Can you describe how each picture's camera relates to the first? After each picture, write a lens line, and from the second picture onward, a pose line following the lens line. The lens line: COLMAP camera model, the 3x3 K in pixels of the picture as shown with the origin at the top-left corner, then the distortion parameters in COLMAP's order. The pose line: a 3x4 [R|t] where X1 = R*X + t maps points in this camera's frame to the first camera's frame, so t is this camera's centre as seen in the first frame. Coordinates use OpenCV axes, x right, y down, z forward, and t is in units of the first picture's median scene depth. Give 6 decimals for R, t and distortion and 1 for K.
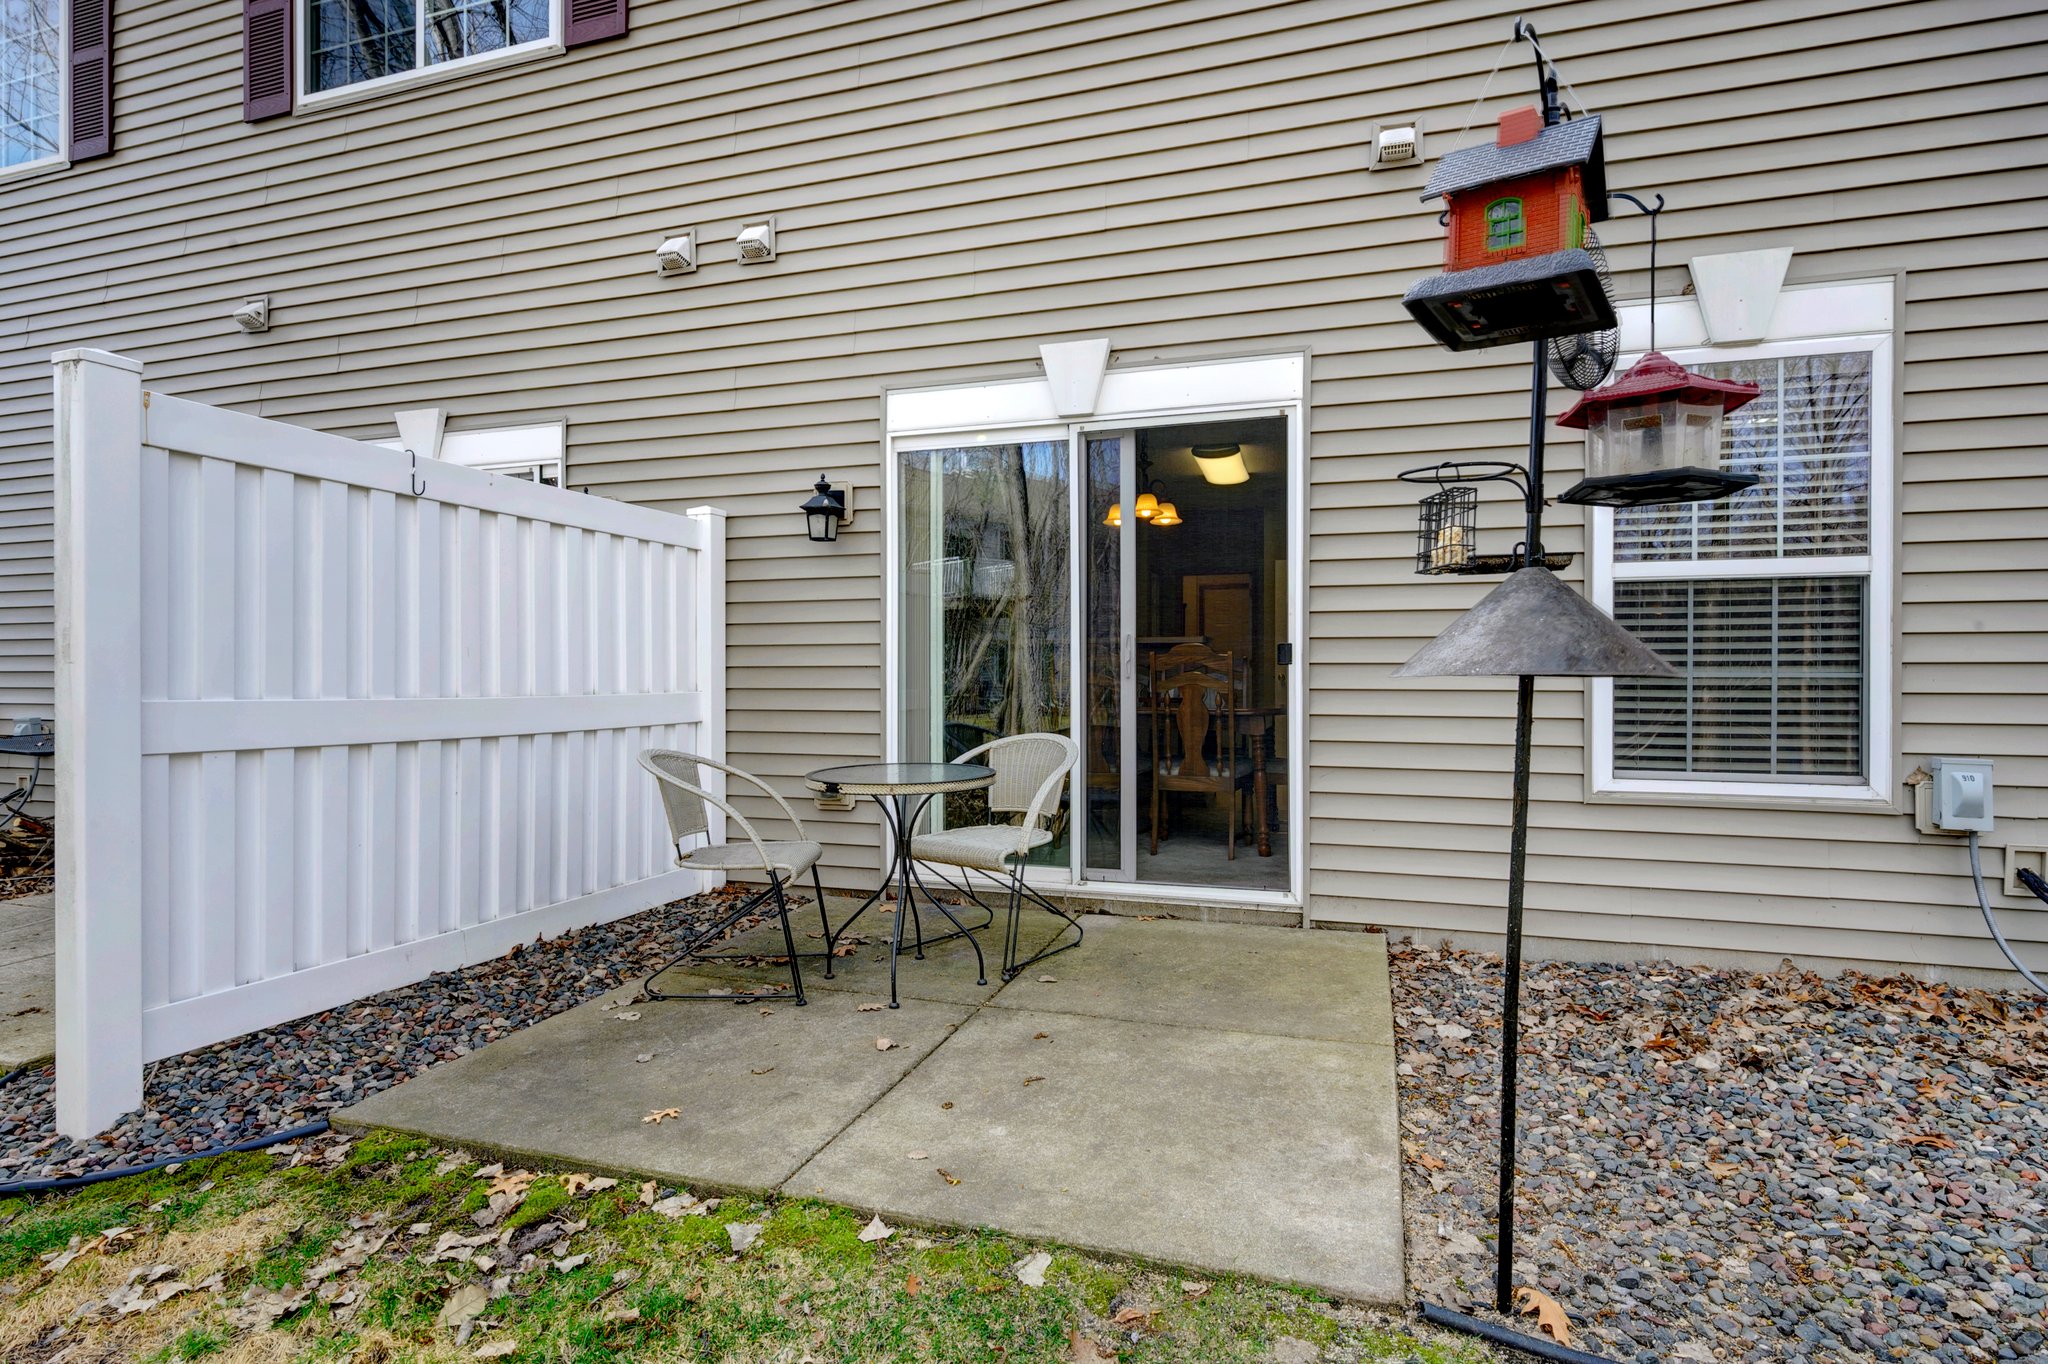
lens RADIAL K [[1052.6, 0, 1024.6], [0, 1052.6, 685.4], [0, 0, 1]] dist [-0.002888, 0.000425]
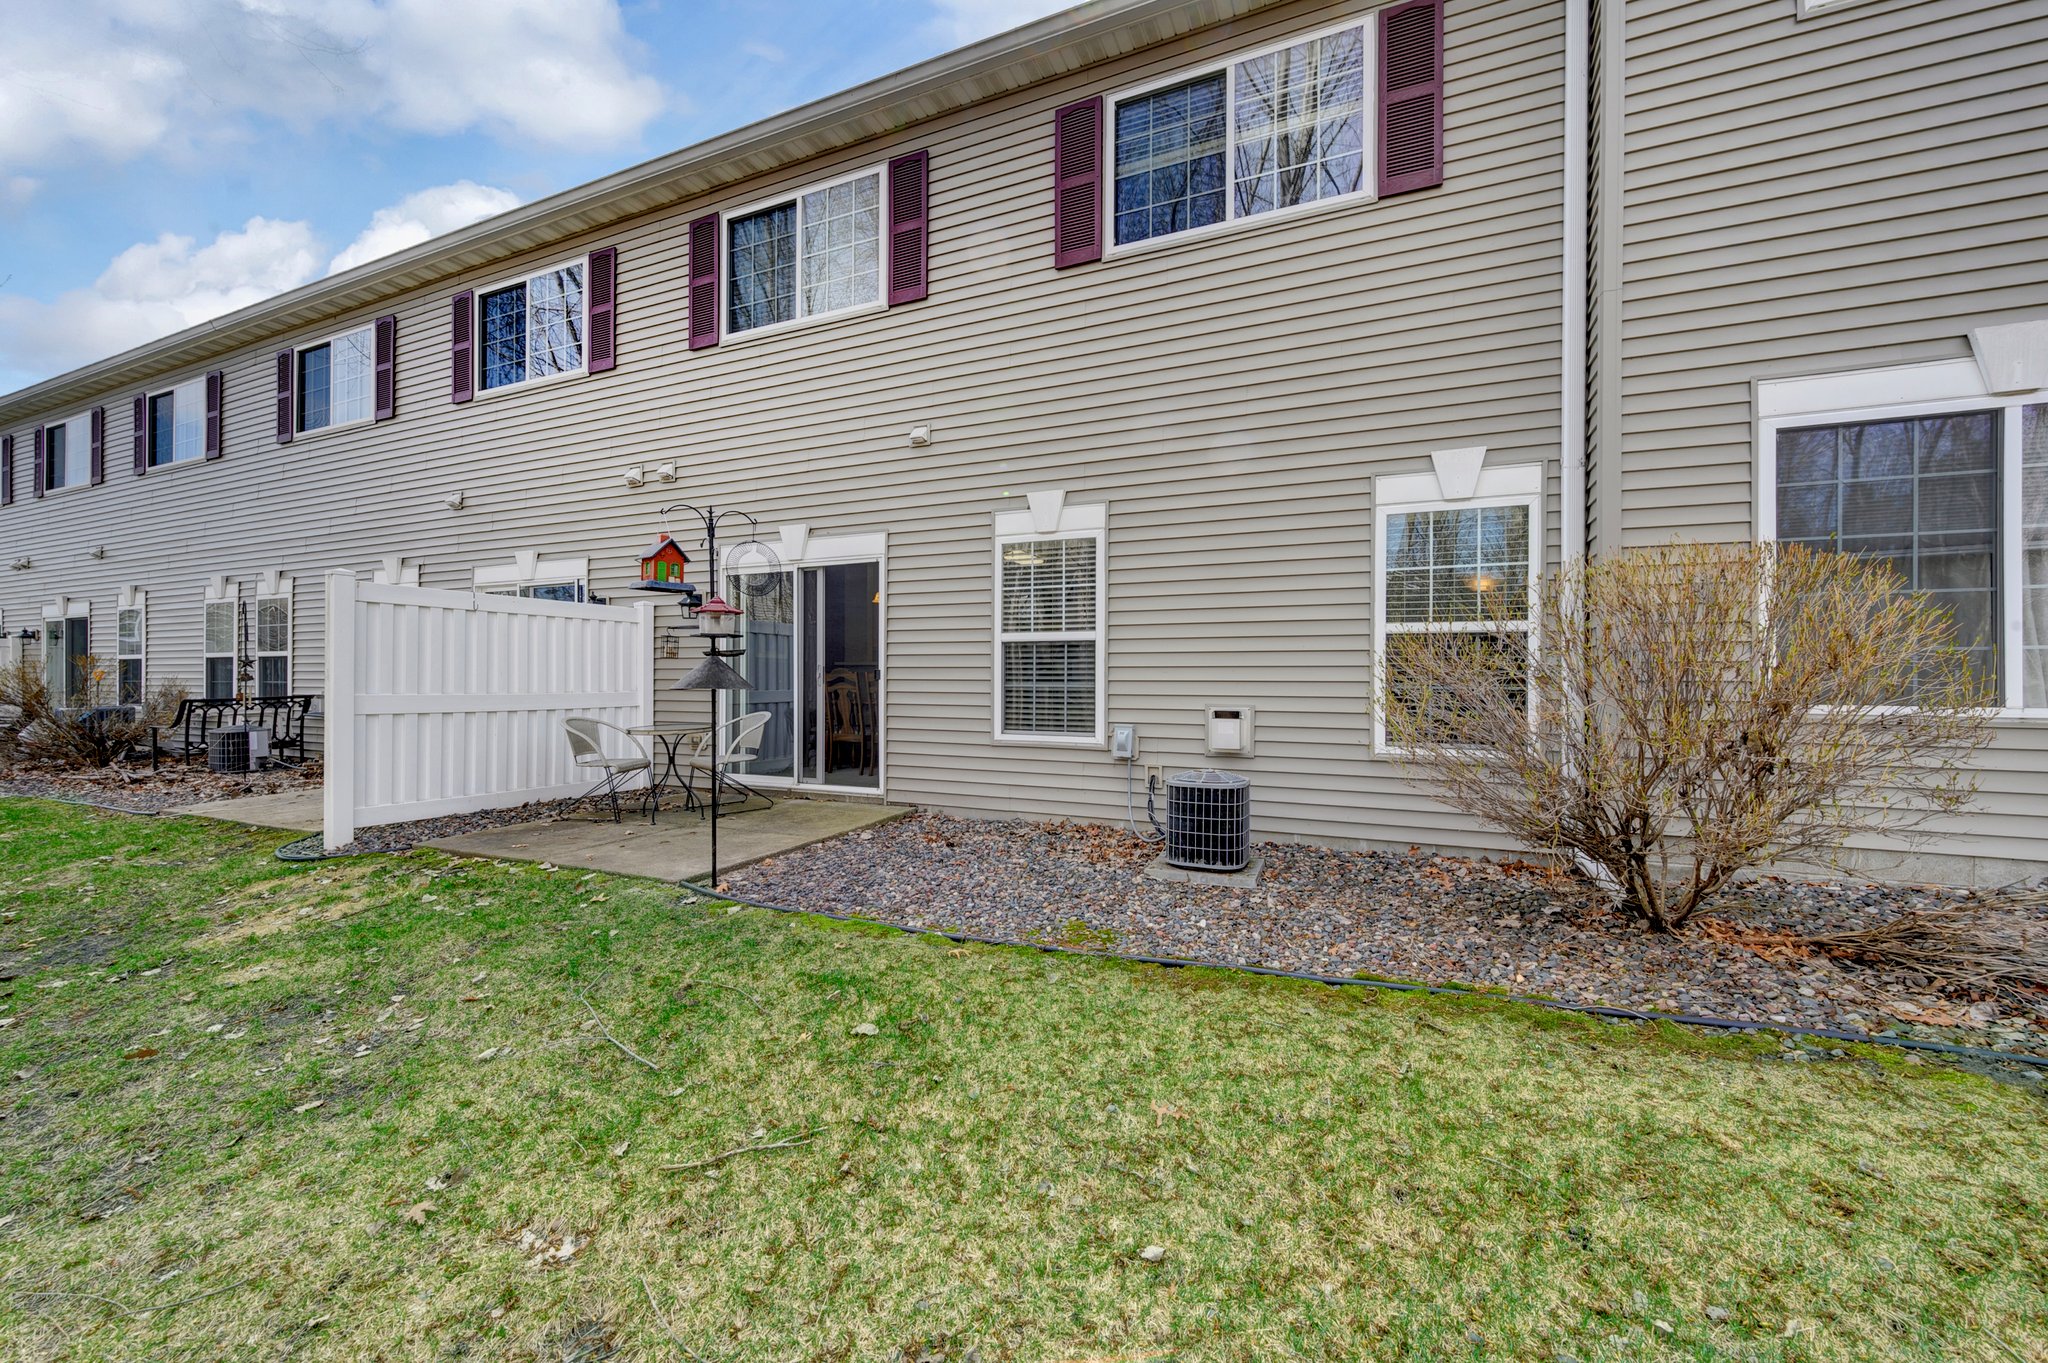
lens RADIAL K [[811.0, 0, 1023.4], [0, 811.0, 678.7], [0, 0, 1]] dist [-0.005489, 0.000819]
pose [[0.994645, 0.001585, -0.103339, 0.711277], [-0.002383, 0.999968, -0.007599, -0.010447], [0.103324, 0.007804, 0.994617, -0.587422]]
